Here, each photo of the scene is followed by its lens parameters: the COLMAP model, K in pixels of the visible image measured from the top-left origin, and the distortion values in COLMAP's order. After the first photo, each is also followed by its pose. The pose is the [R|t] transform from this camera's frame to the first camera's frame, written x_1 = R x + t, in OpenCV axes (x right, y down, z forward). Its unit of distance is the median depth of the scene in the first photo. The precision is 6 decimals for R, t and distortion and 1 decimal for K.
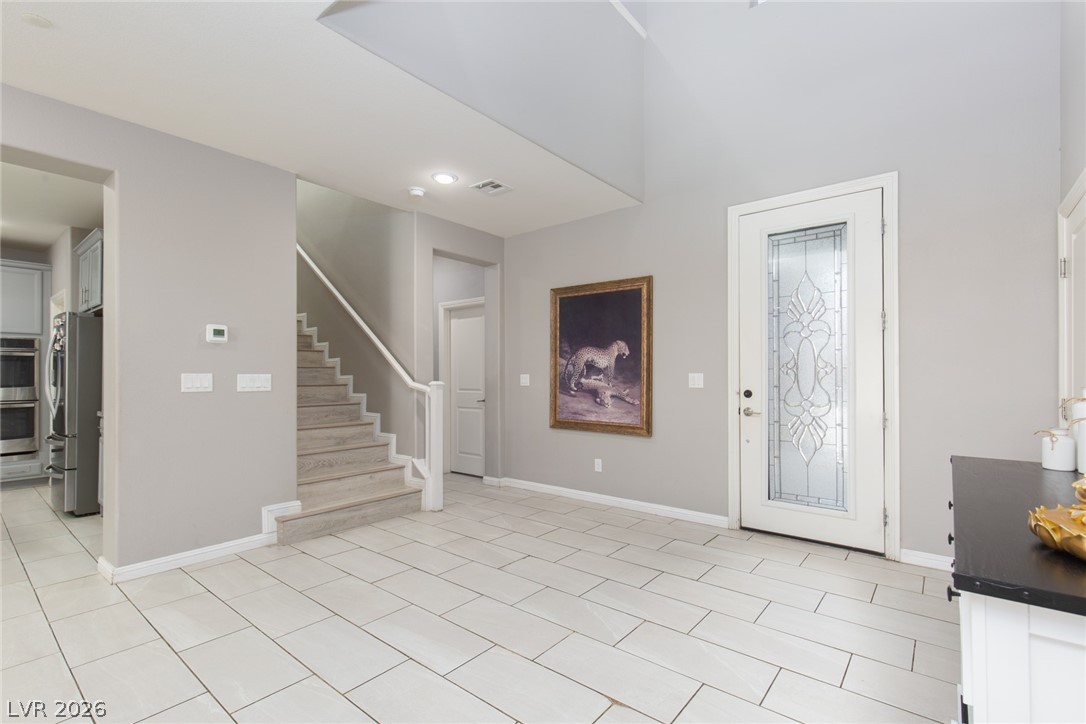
lens RADIAL K [[495.9, 0, 541.4], [0, 495.9, 366.8], [0, 0, 1]] dist [0.013808, -0.000928]
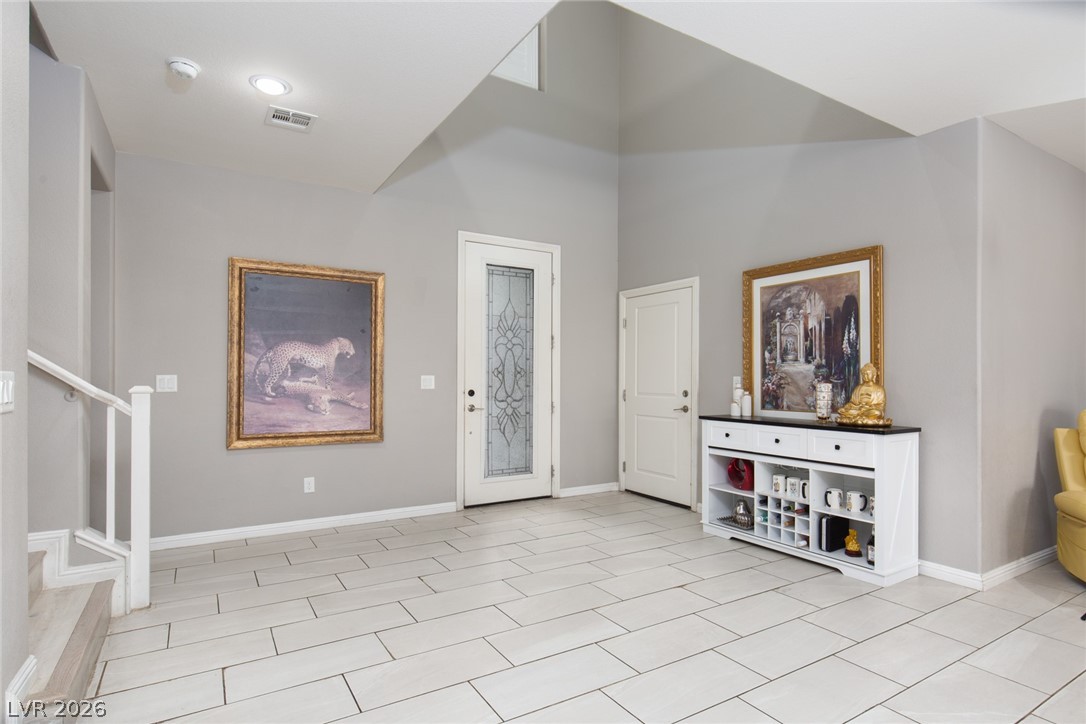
lens RADIAL K [[561.7, 0, 540.9], [0, 561.7, 369.6], [0, 0, 1]] dist [0.000856, 0.000483]
pose [[0.337188, 0.016466, 0.941293, -0.657315], [-0.019628, 0.999753, -0.010458, 0.007437], [-0.941233, -0.014950, 0.337427, 0.326331]]
